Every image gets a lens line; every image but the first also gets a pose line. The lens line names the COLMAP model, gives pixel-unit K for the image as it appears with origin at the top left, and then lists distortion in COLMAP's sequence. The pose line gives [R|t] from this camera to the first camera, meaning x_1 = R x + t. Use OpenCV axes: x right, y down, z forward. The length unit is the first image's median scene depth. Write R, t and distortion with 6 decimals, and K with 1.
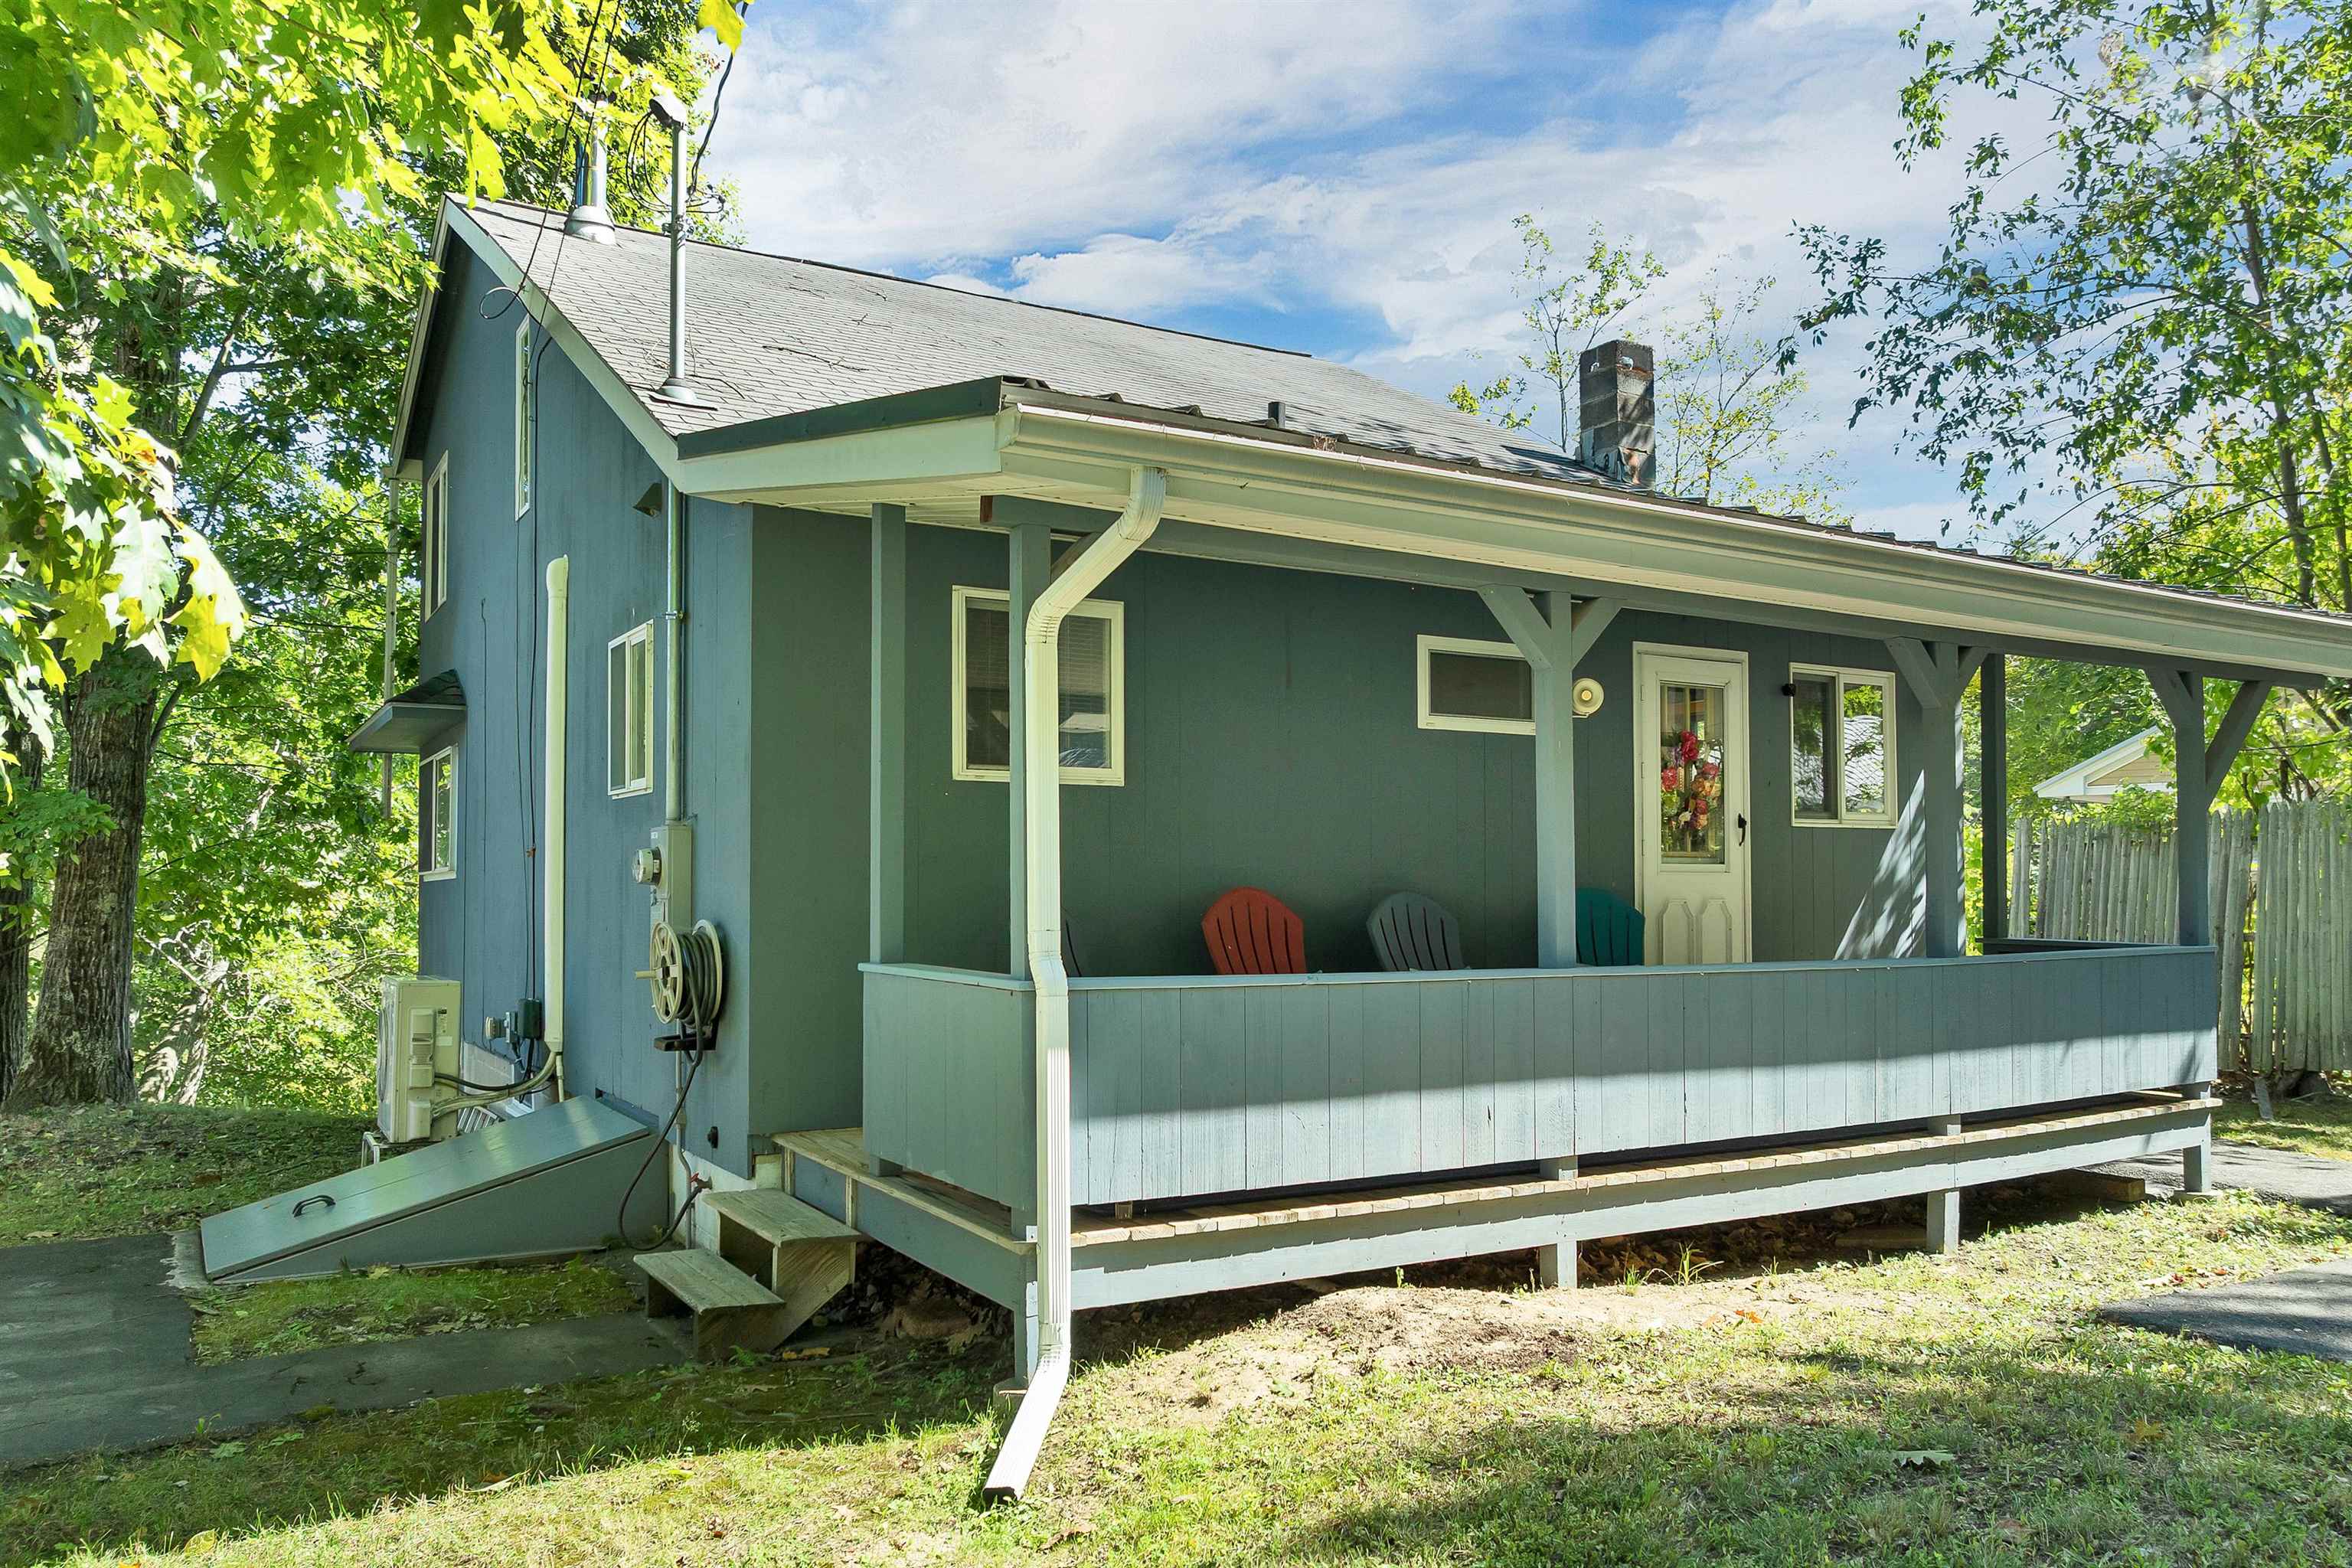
lens RADIAL K [[1705.4, 0, 1177.0], [0, 1705.4, 797.1], [0, 0, 1]] dist [-0.018098, -0.033563]
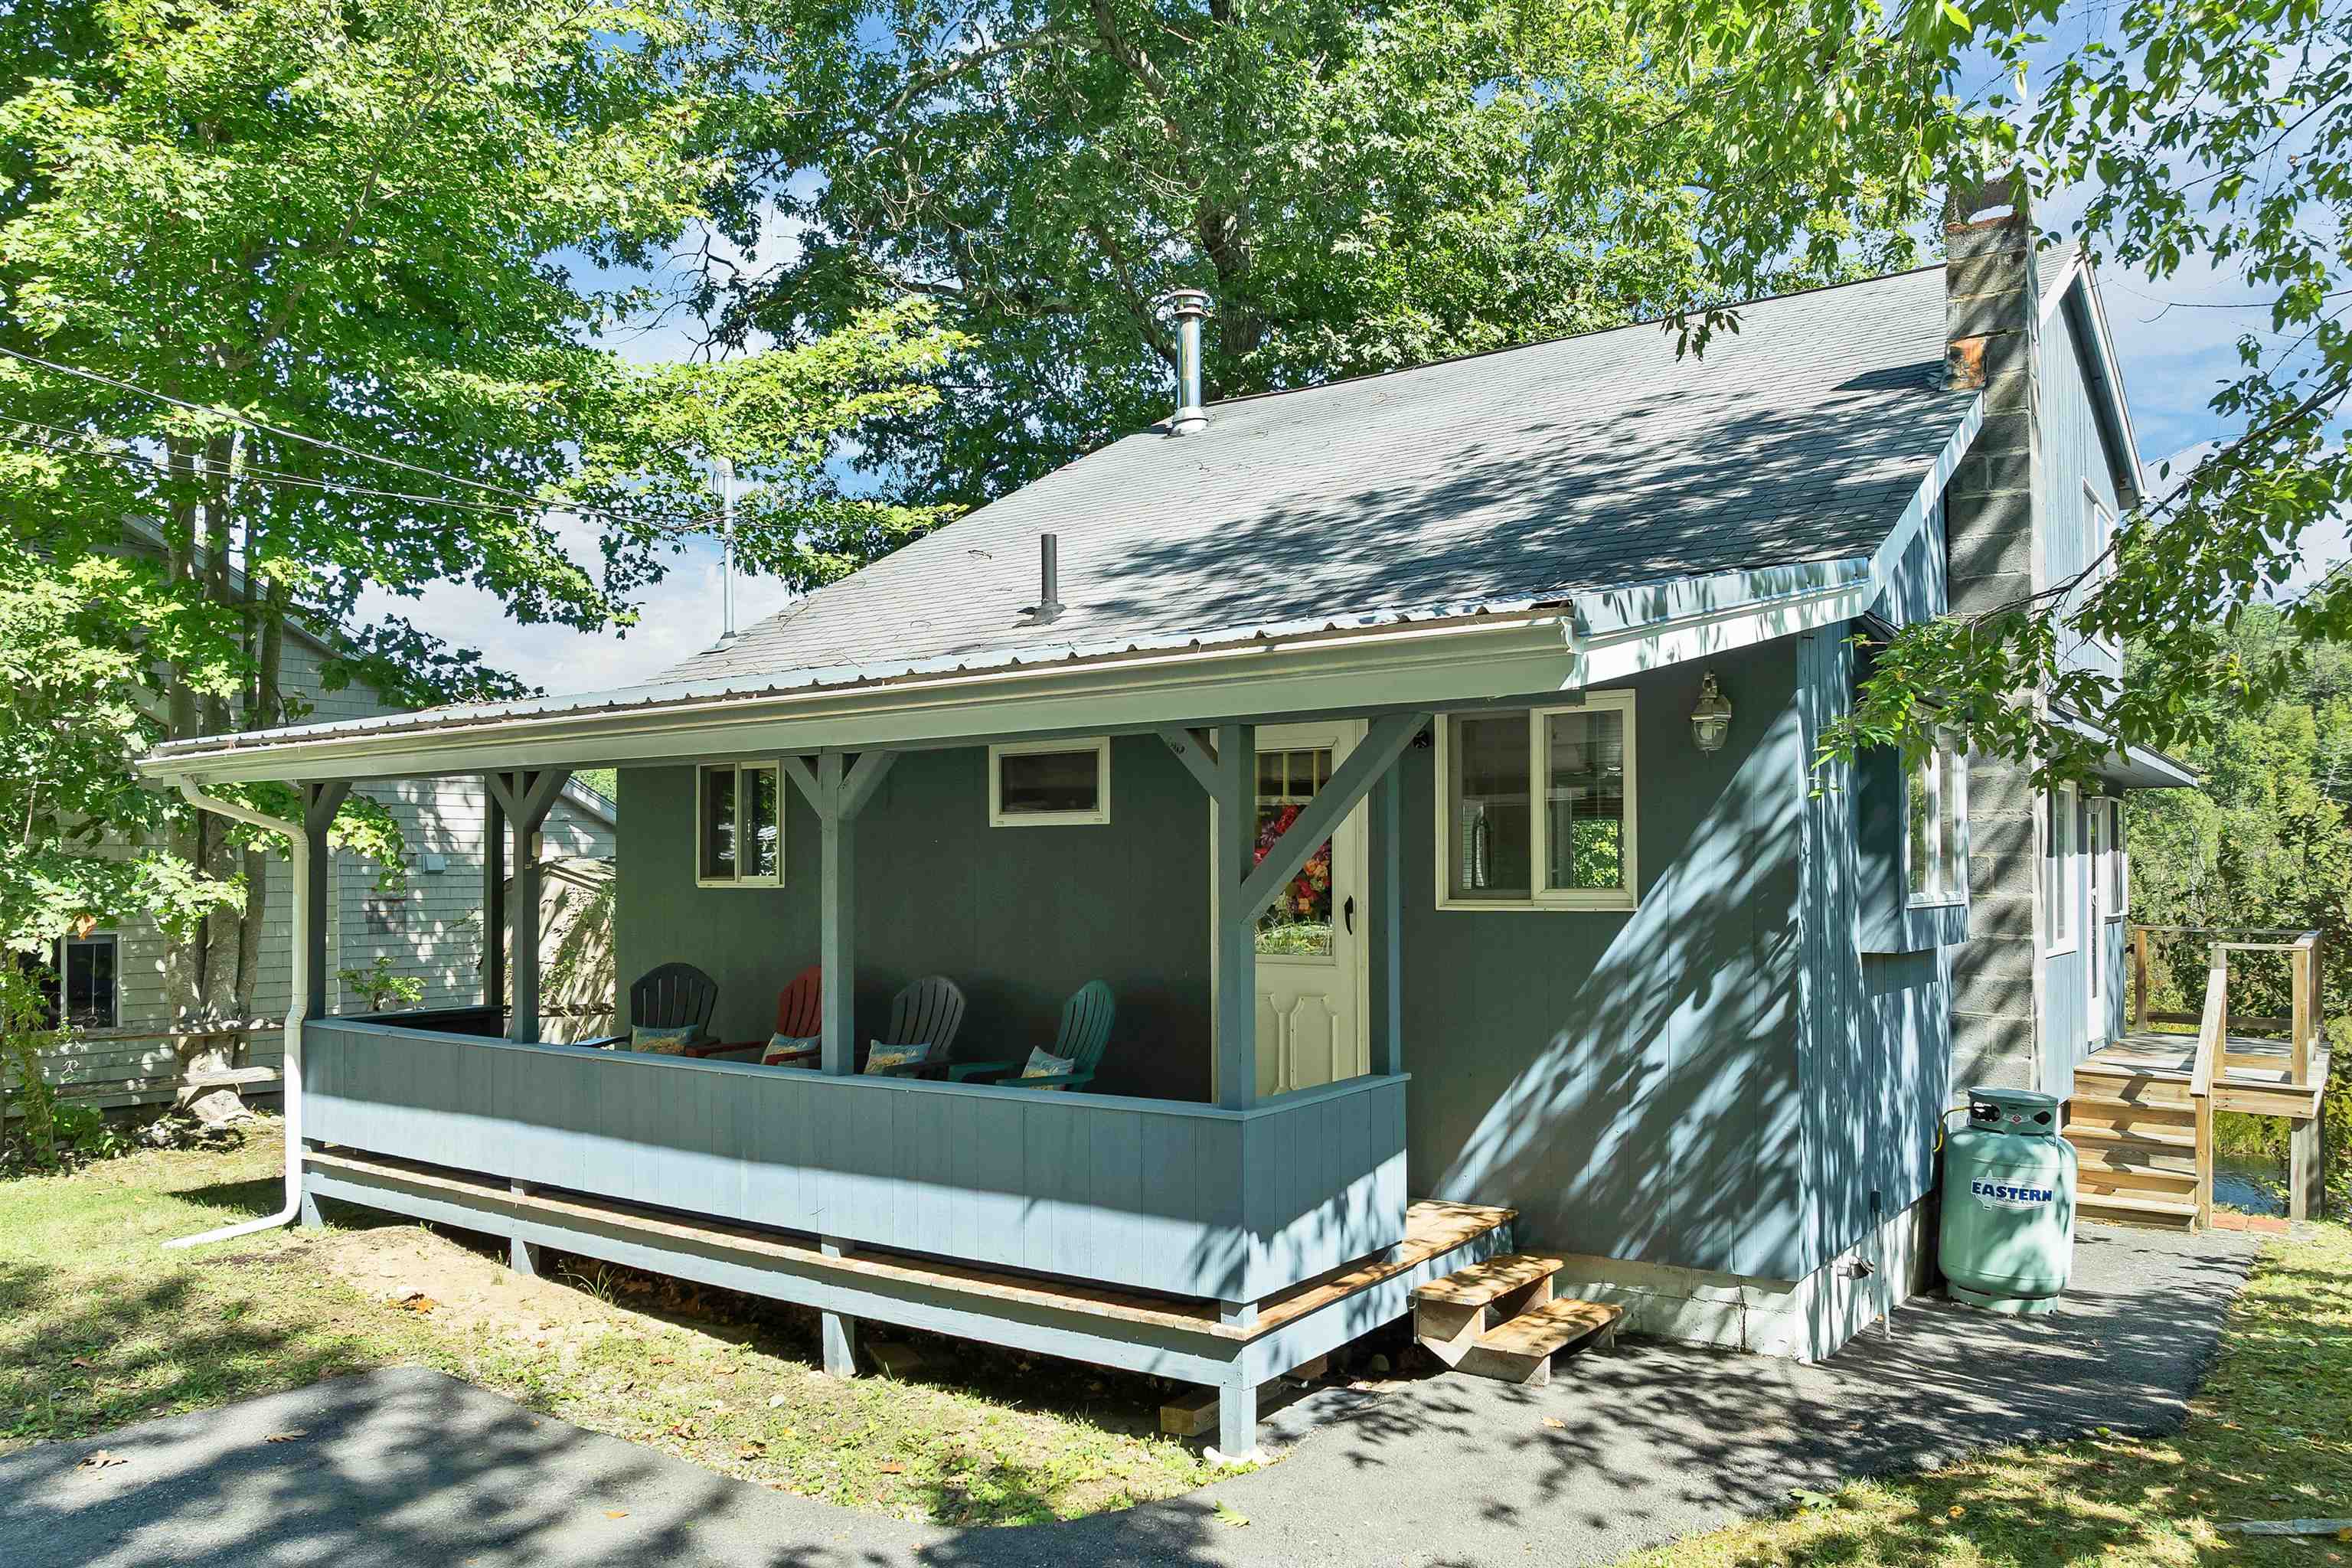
lens RADIAL K [[1705.4, 0, 1180.6], [0, 1705.4, 848.3], [0, 0, 1]] dist [-0.018098, -0.033563]
pose [[0.388525, -0.017470, -0.921273, 1.556399], [0.053967, 0.998535, 0.003824, -0.031238], [0.919856, -0.051204, 0.388899, 0.876927]]
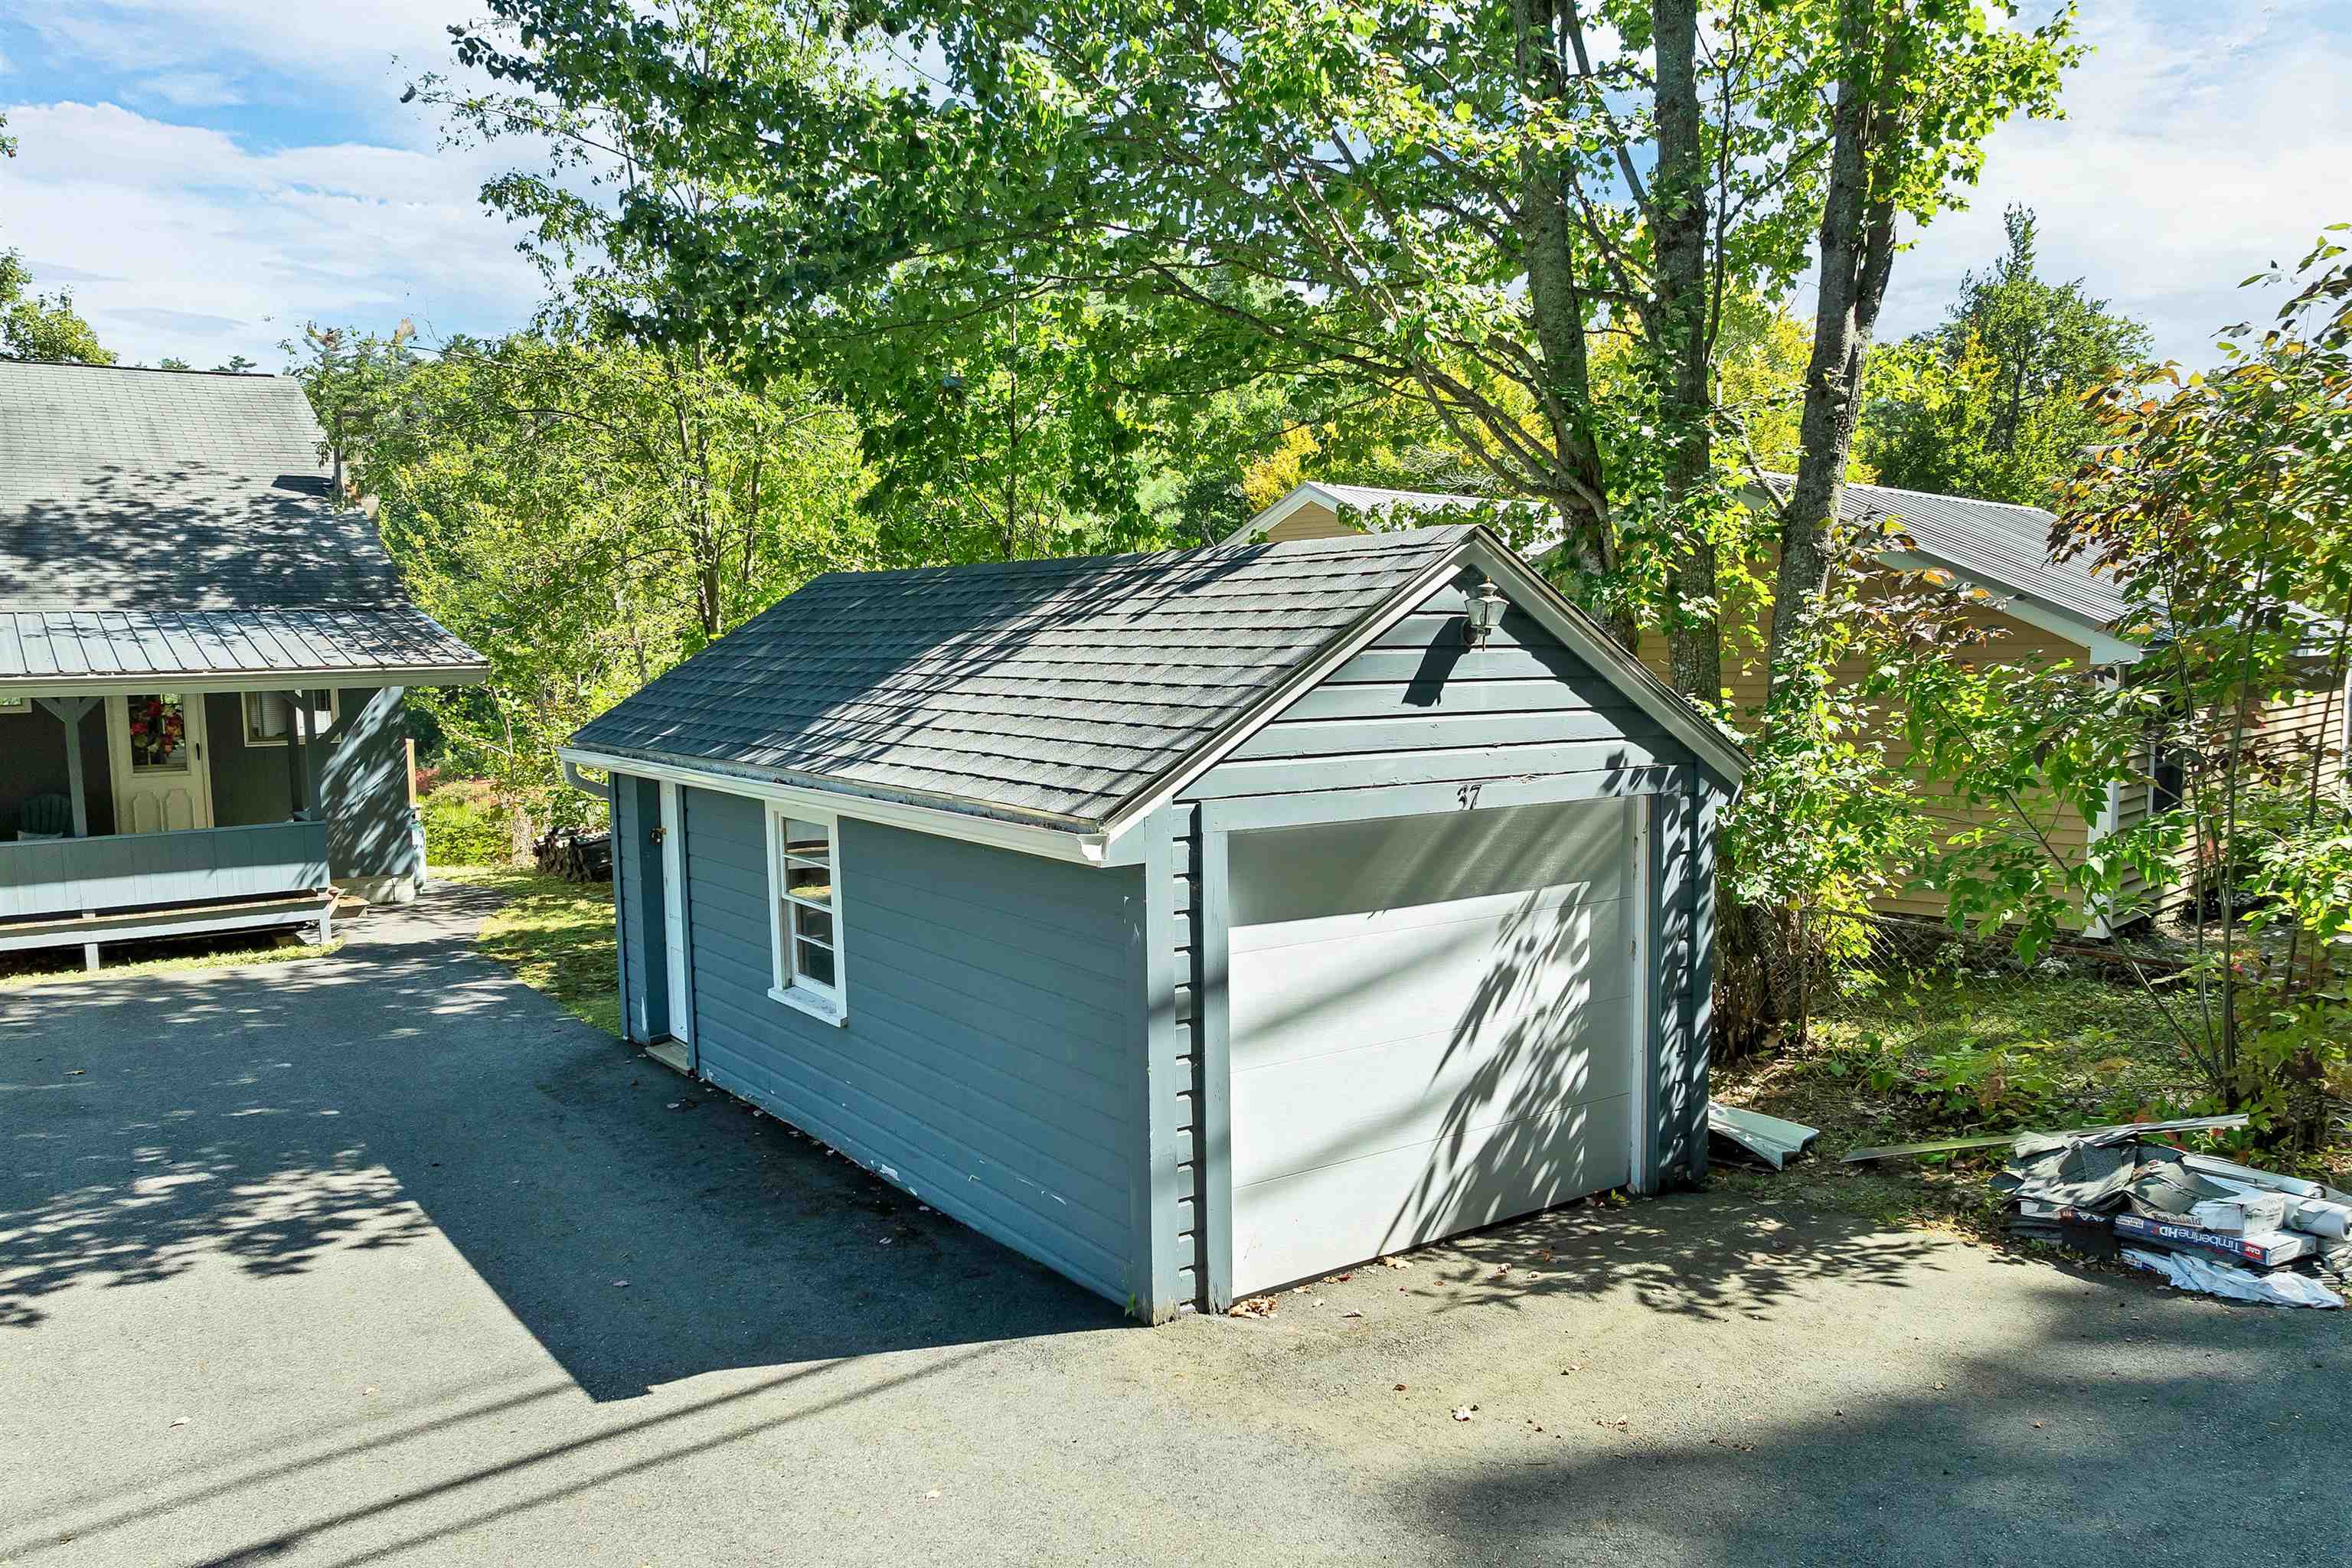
lens RADIAL K [[1705.4, 0, 1172.8], [0, 1705.4, 822.6], [0, 0, 1]] dist [-0.018098, -0.033563]
pose [[0.996637, -0.021530, 0.079067, 1.807536], [0.008697, 0.987209, 0.159196, -0.274984], [-0.081483, -0.157973, 0.984076, -1.320042]]
